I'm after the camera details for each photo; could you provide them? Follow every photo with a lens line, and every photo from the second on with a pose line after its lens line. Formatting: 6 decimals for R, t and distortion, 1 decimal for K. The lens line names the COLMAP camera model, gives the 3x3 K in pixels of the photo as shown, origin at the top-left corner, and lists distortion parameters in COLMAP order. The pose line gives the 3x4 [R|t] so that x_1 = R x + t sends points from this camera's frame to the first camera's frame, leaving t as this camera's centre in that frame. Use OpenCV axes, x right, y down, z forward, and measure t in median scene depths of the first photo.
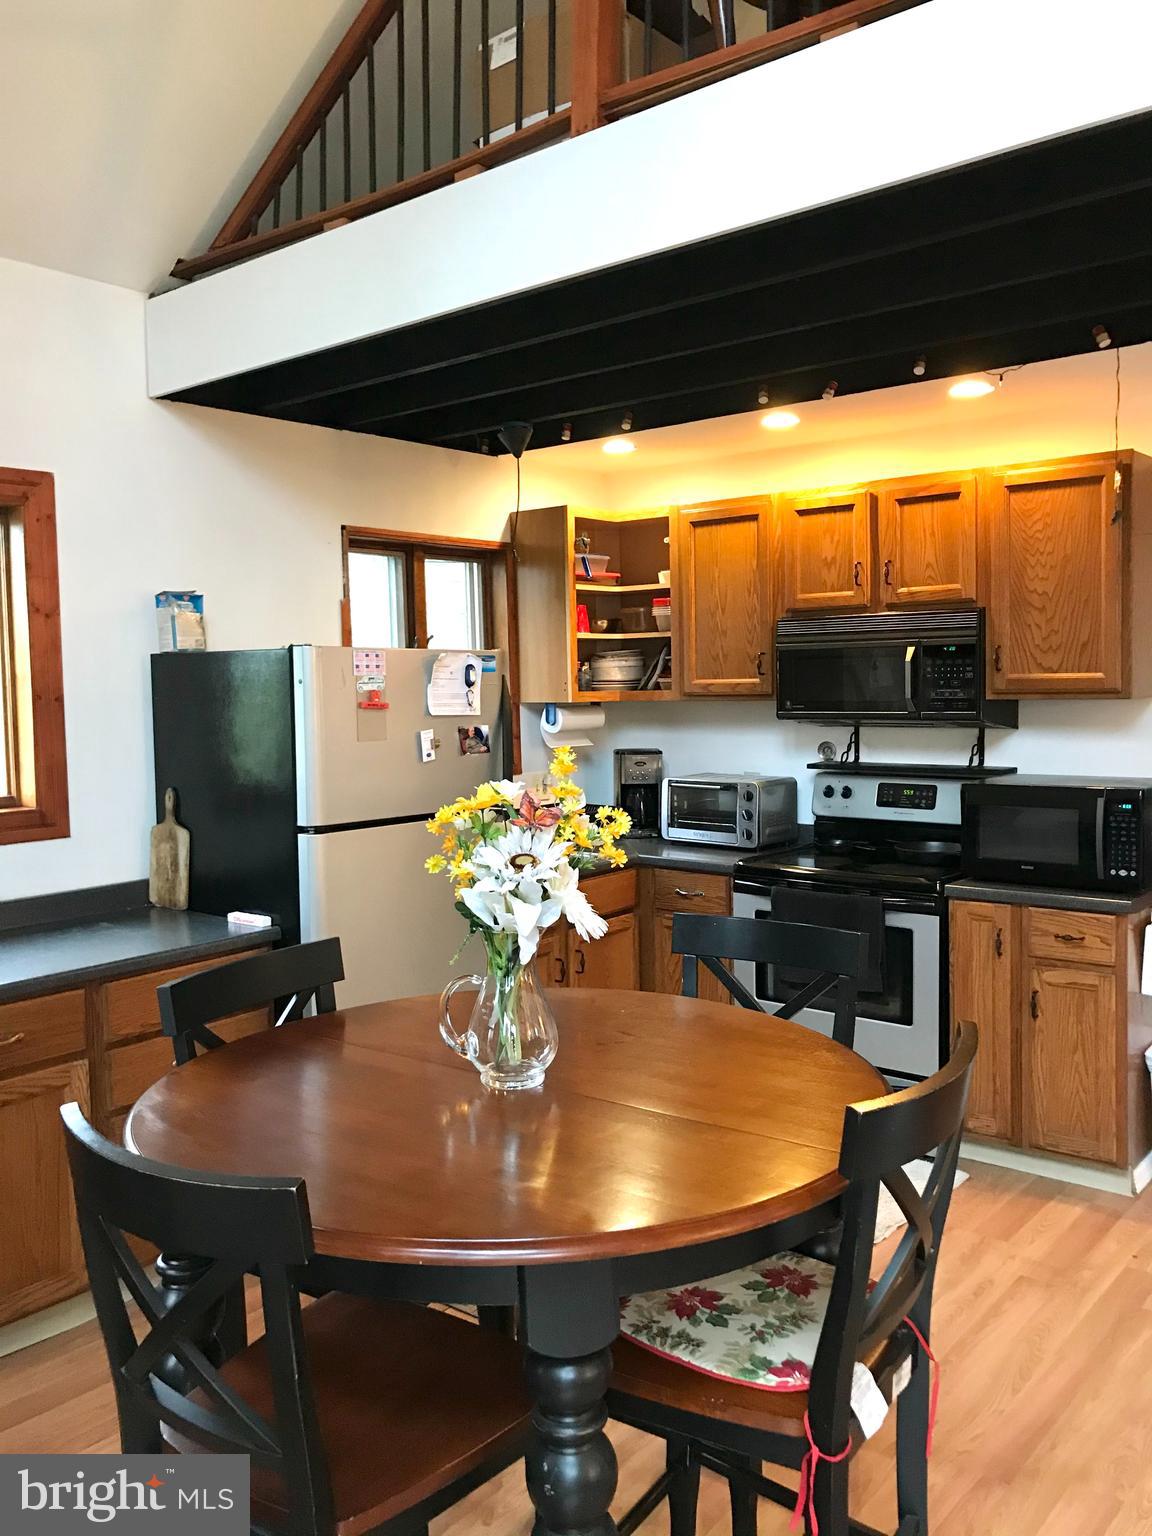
lens RADIAL K [[1266.8, 0, 570.8], [0, 1266.8, 755.4], [0, 0, 1]] dist [0.025242, -0.010017]
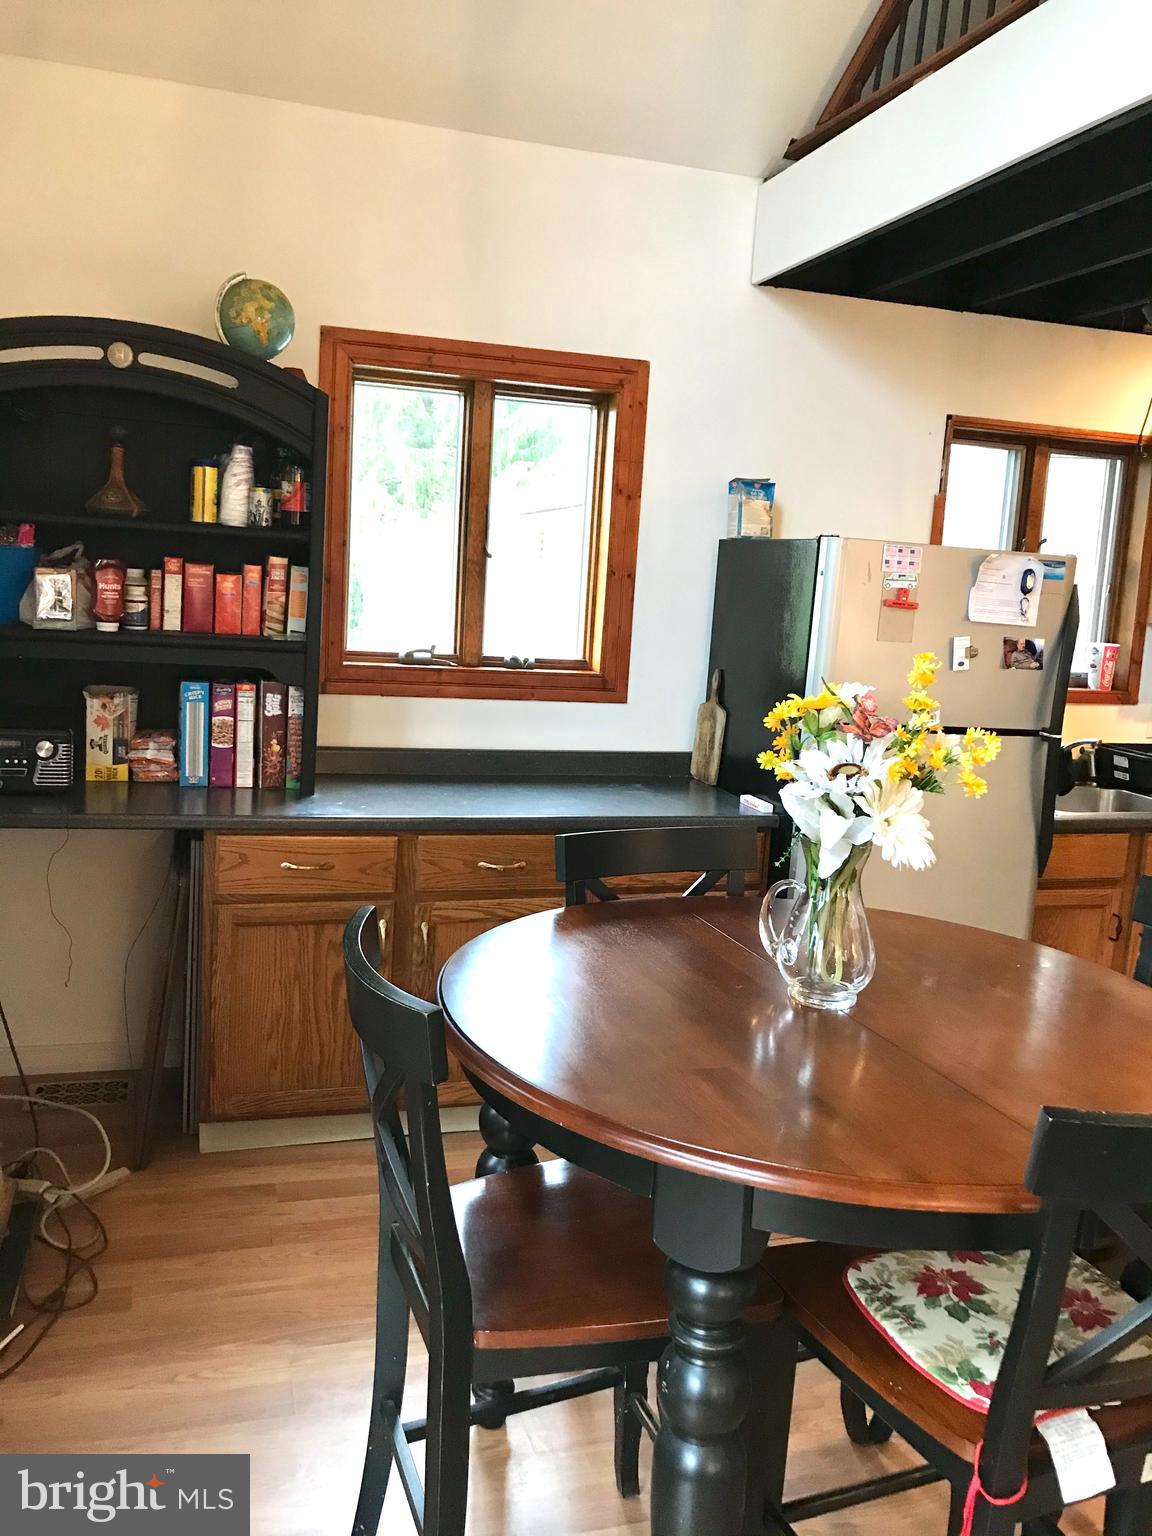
lens RADIAL K [[1240.5, 0, 574.0], [0, 1240.5, 788.2], [0, 0, 1]] dist [-0.005126, 0.000396]
pose [[0.821413, 0.162842, -0.546592, 0.167344], [-0.106305, 0.985292, 0.133786, -0.001845], [0.560338, -0.051788, 0.826643, 0.083880]]
